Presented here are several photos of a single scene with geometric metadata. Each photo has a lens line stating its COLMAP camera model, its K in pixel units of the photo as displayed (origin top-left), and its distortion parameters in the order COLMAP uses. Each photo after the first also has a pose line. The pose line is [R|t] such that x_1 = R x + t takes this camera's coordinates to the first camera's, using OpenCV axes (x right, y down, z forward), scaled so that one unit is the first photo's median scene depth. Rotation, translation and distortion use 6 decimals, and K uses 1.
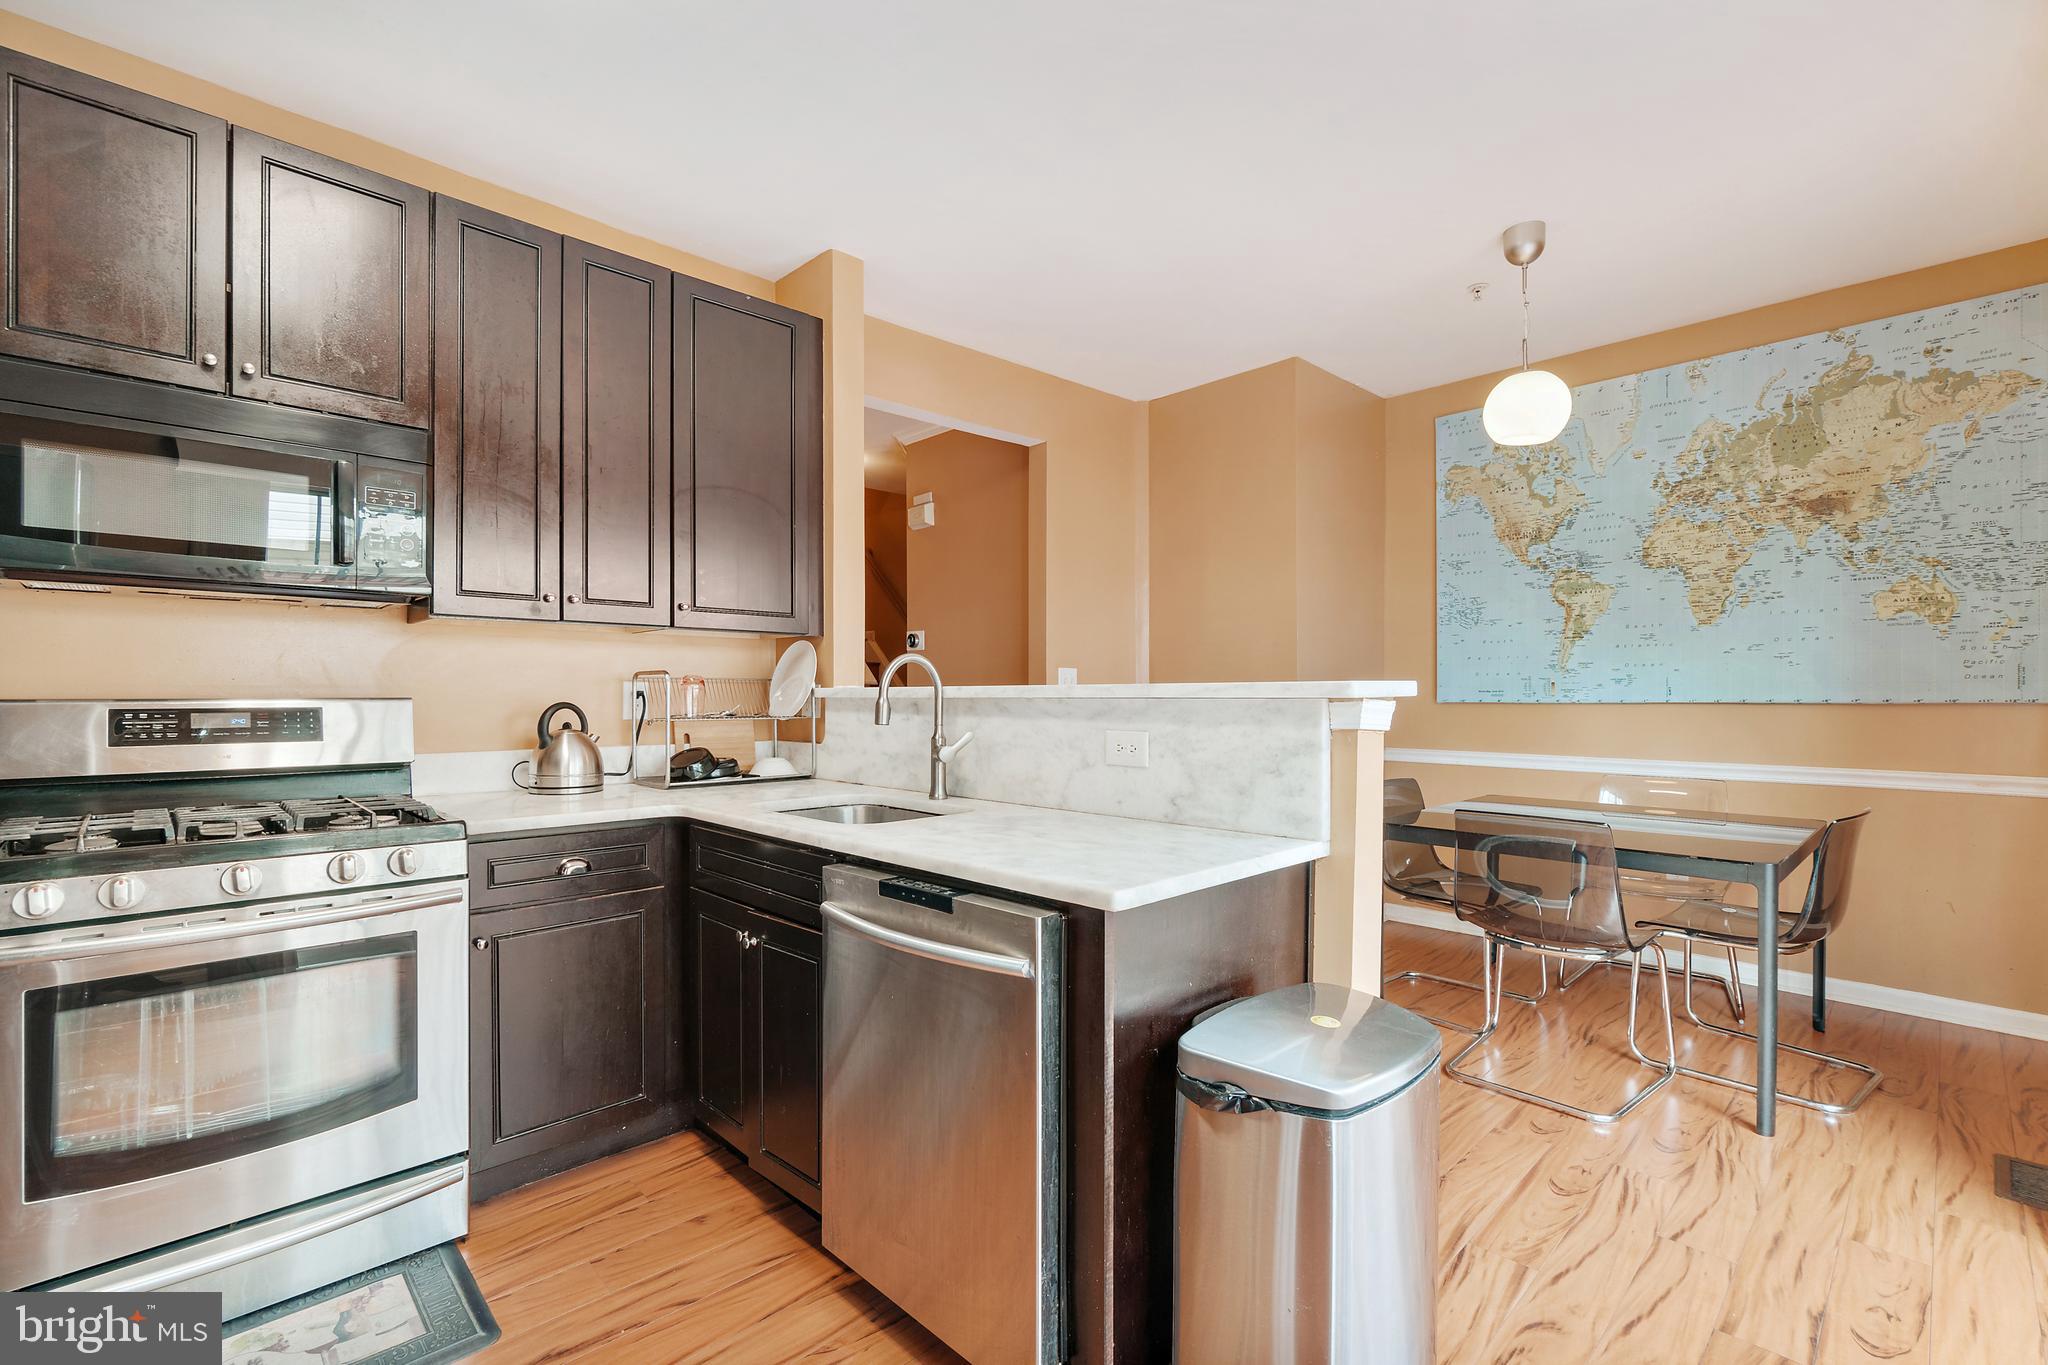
lens RADIAL K [[875.6, 0, 1013.0], [0, 875.6, 688.8], [0, 0, 1]] dist [-0.008205, 0.000014]
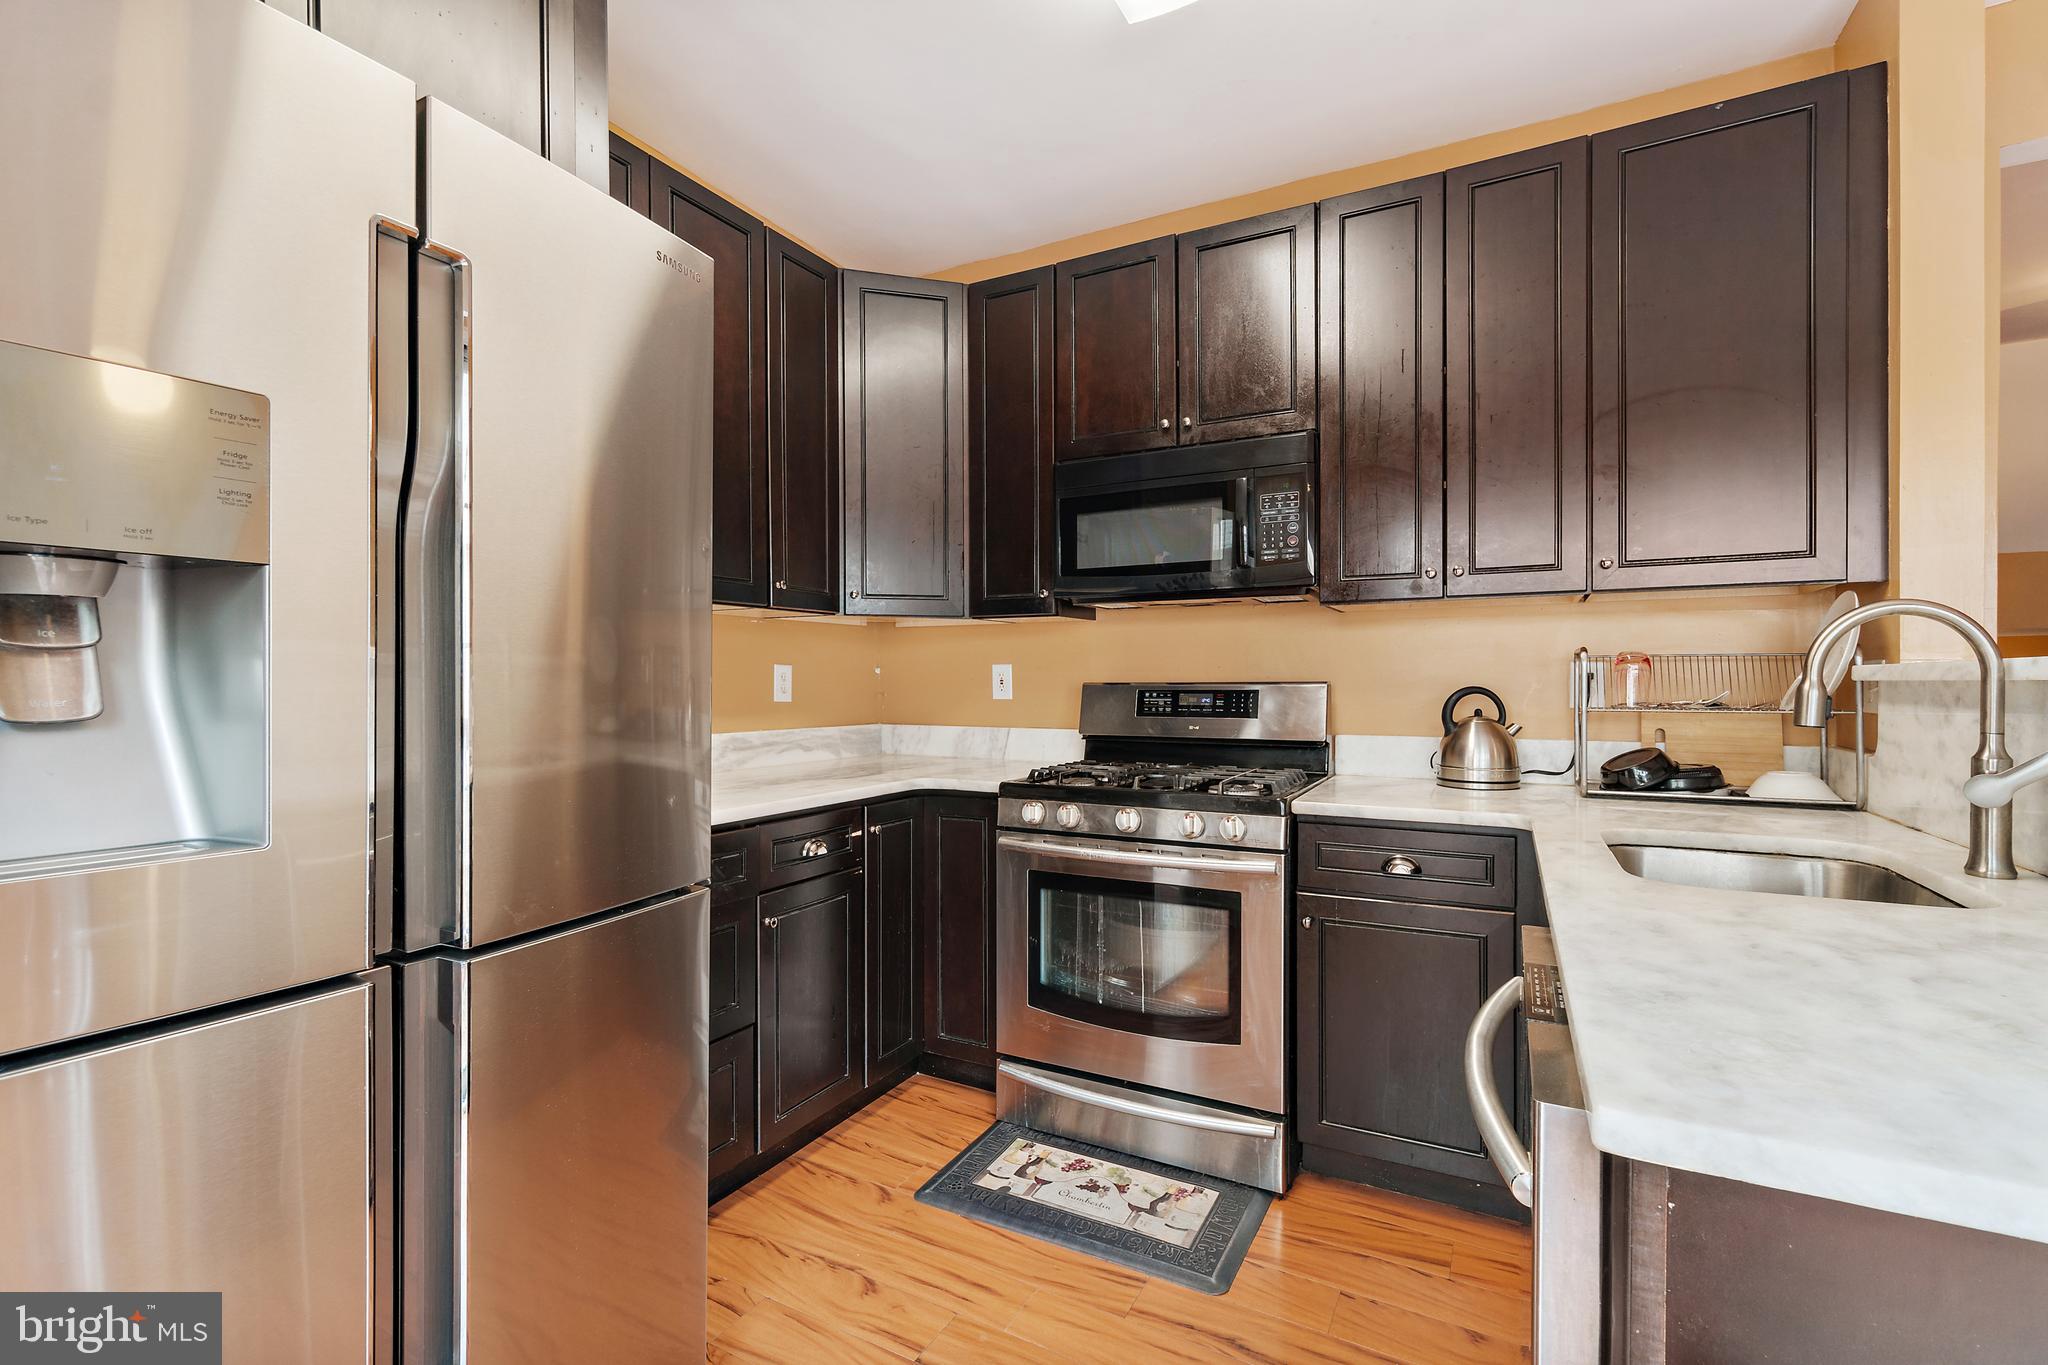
lens RADIAL K [[902.1, 0, 1032.6], [0, 902.1, 679.6], [0, 0, 1]] dist [-0.009708, 0.000128]
pose [[0.309476, -0.002380, -0.950904, 0.237993], [0.010878, 0.999940, 0.001037, 0.002532], [0.950845, -0.010665, 0.309483, 0.297076]]
